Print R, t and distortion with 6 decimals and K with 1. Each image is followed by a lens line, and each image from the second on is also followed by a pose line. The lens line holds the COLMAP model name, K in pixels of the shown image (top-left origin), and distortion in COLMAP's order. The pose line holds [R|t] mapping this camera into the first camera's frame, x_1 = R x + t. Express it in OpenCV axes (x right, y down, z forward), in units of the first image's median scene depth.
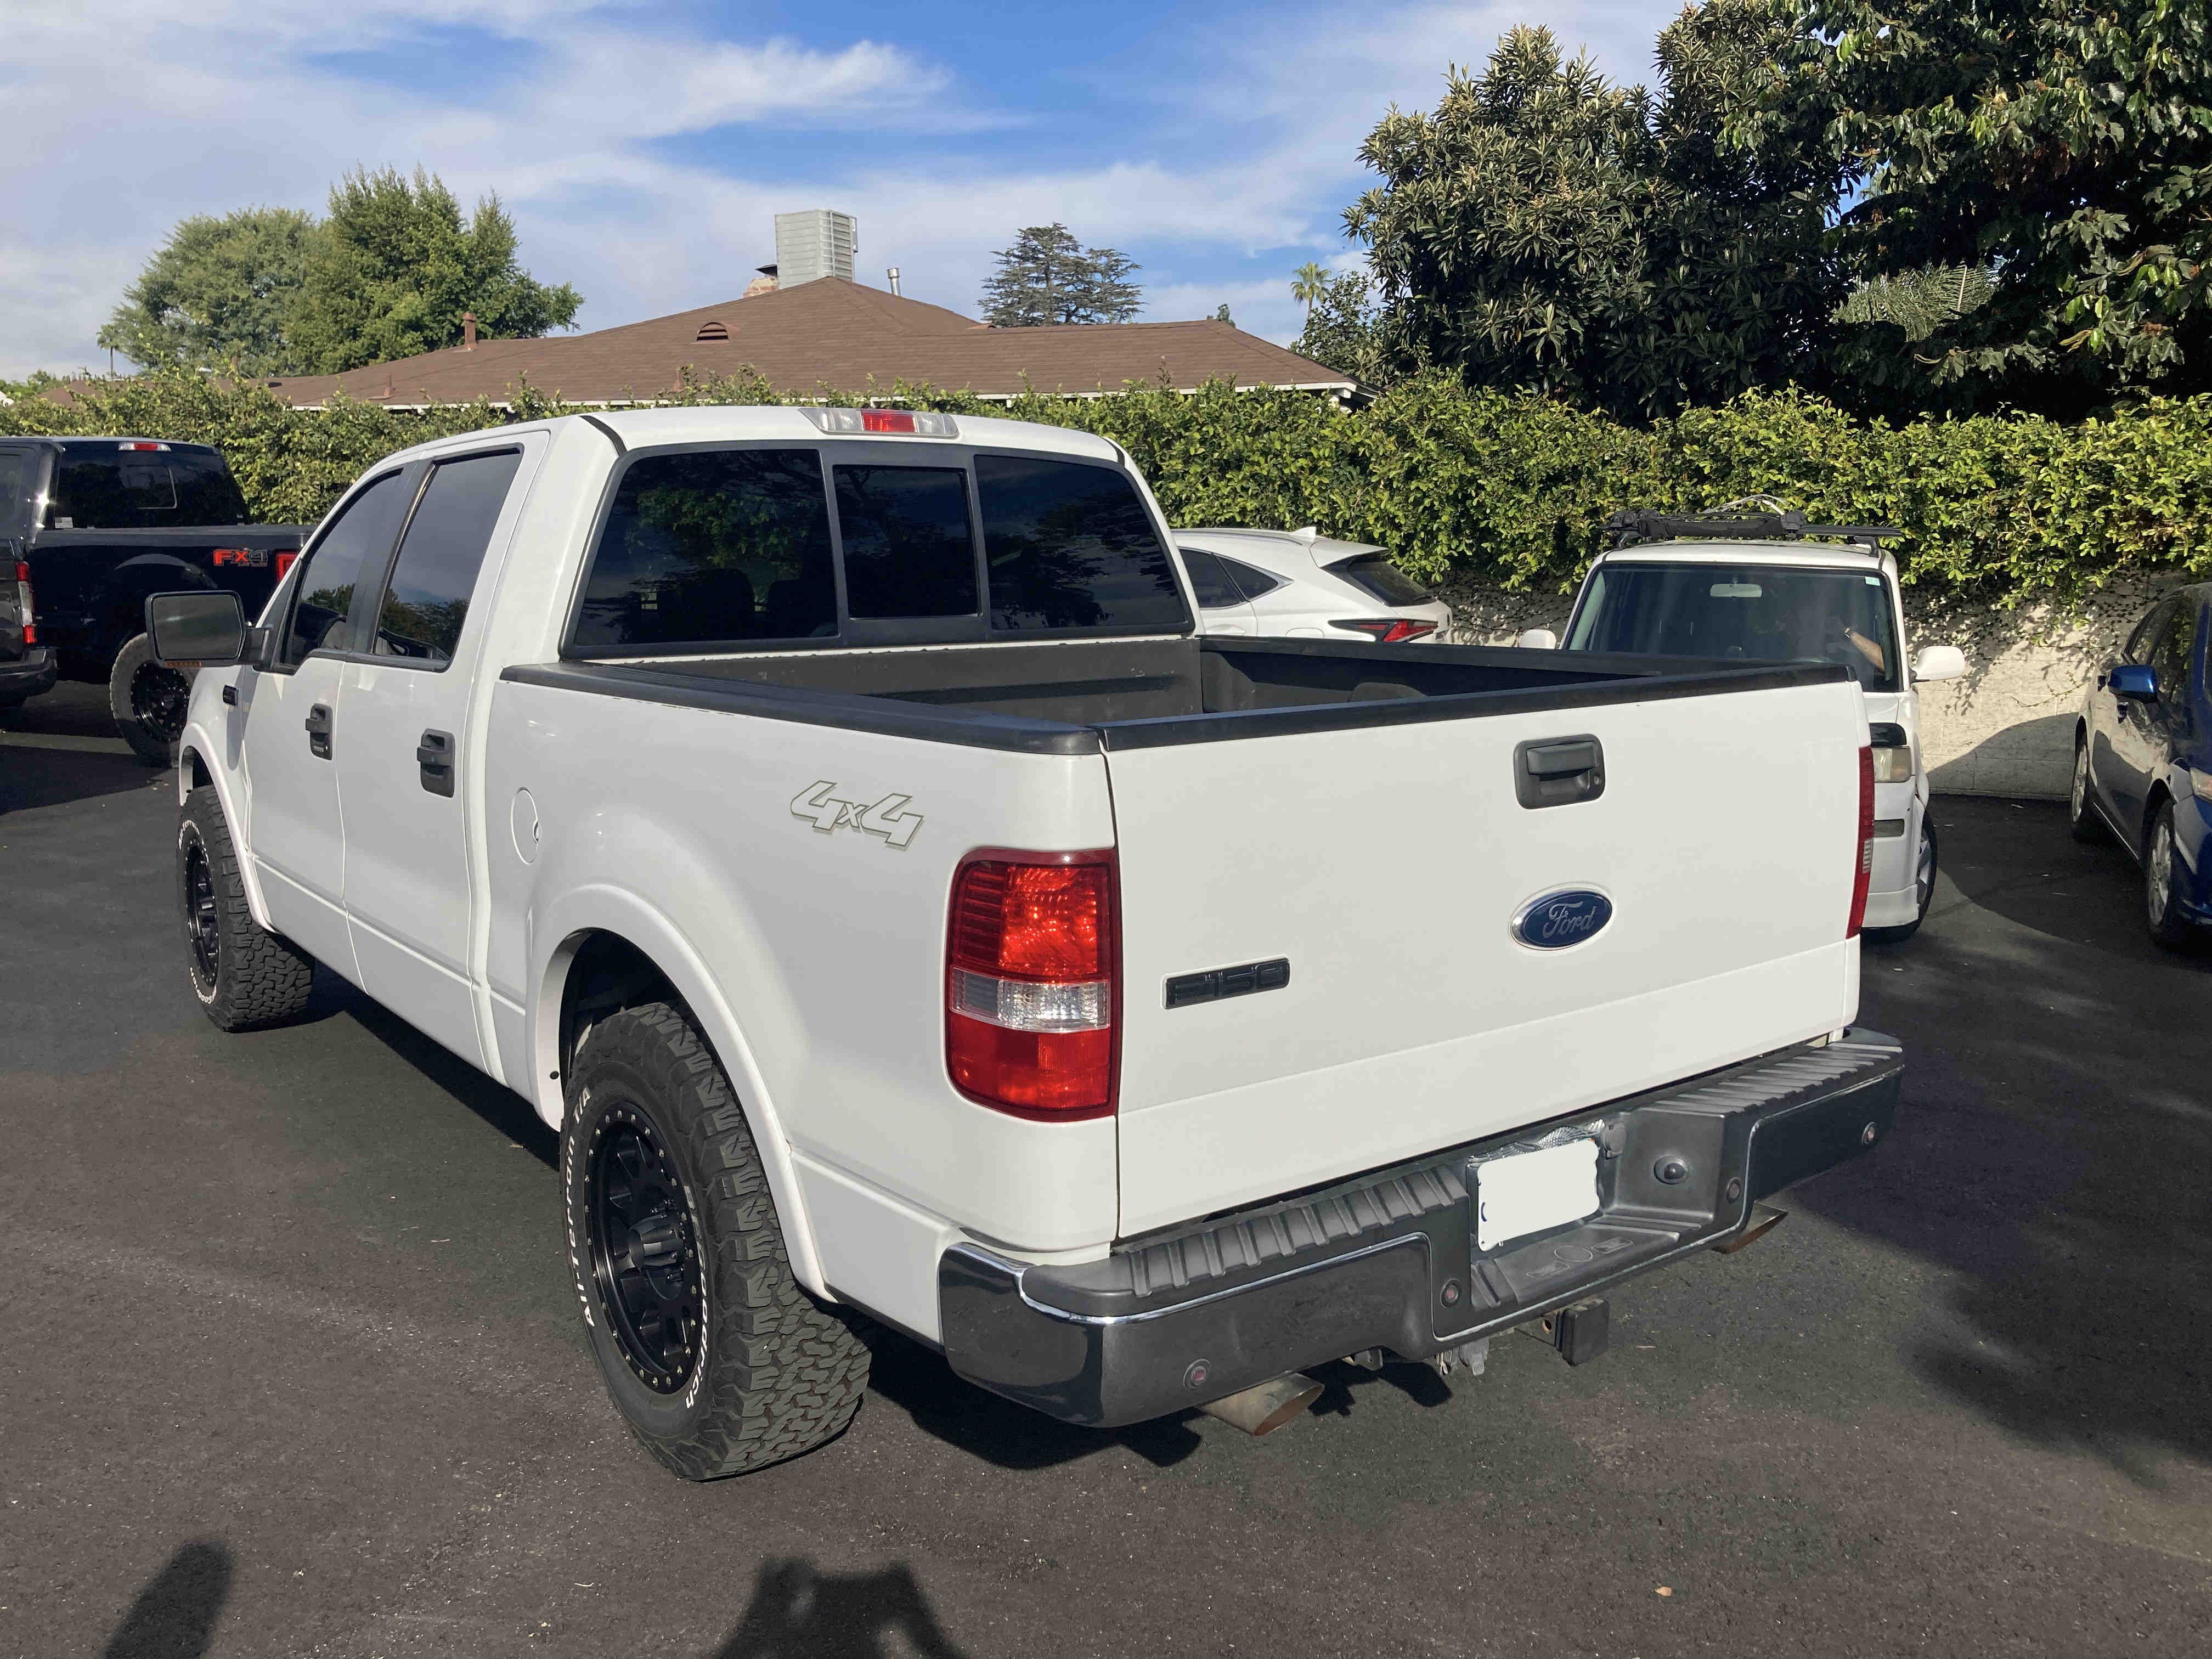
lens RADIAL K [[1807.5, 0, 1106.0], [0, 1807.5, 829.5], [0, 0, 1]] dist [0.002713, -0.000773]
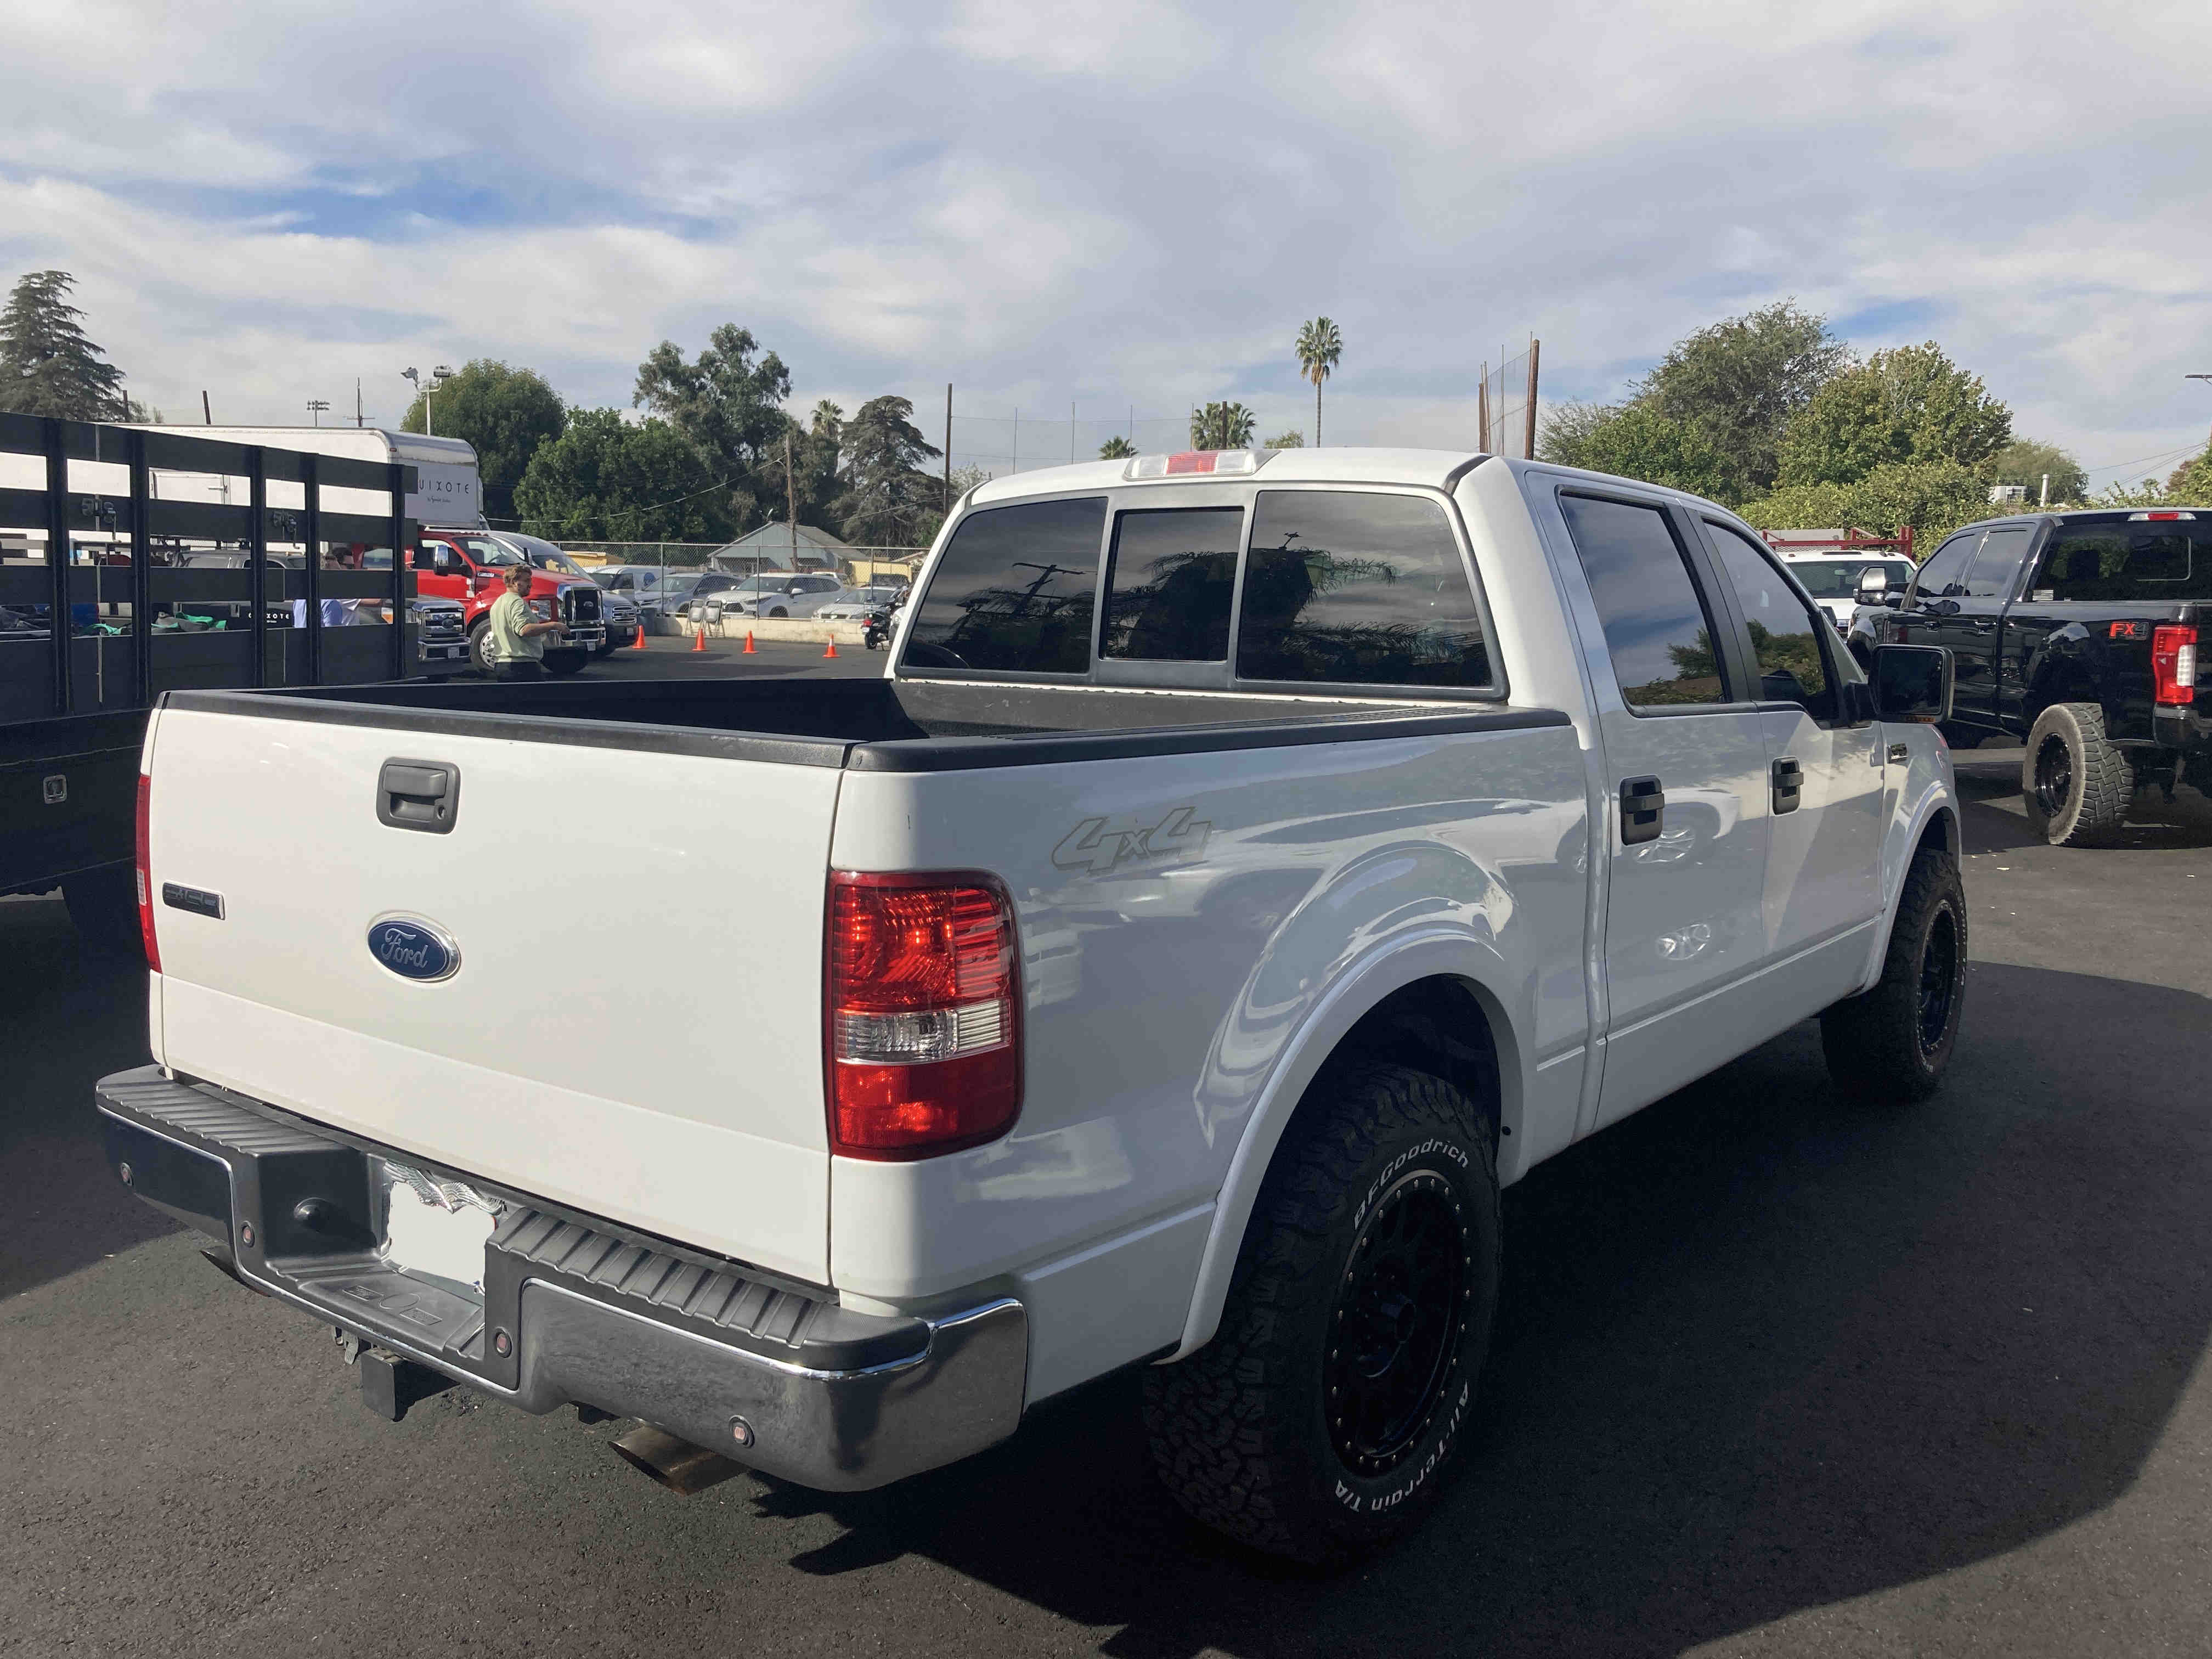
lens RADIAL K [[1807.5, 0, 1106.0], [0, 1807.5, 829.5], [0, 0, 1]] dist [0.002713, -0.000773]
pose [[0.265793, 0.116225, -0.956998, 1.015257], [-0.160884, 0.984132, 0.074838, -0.116401], [0.950511, 0.134074, 0.280274, 0.861768]]
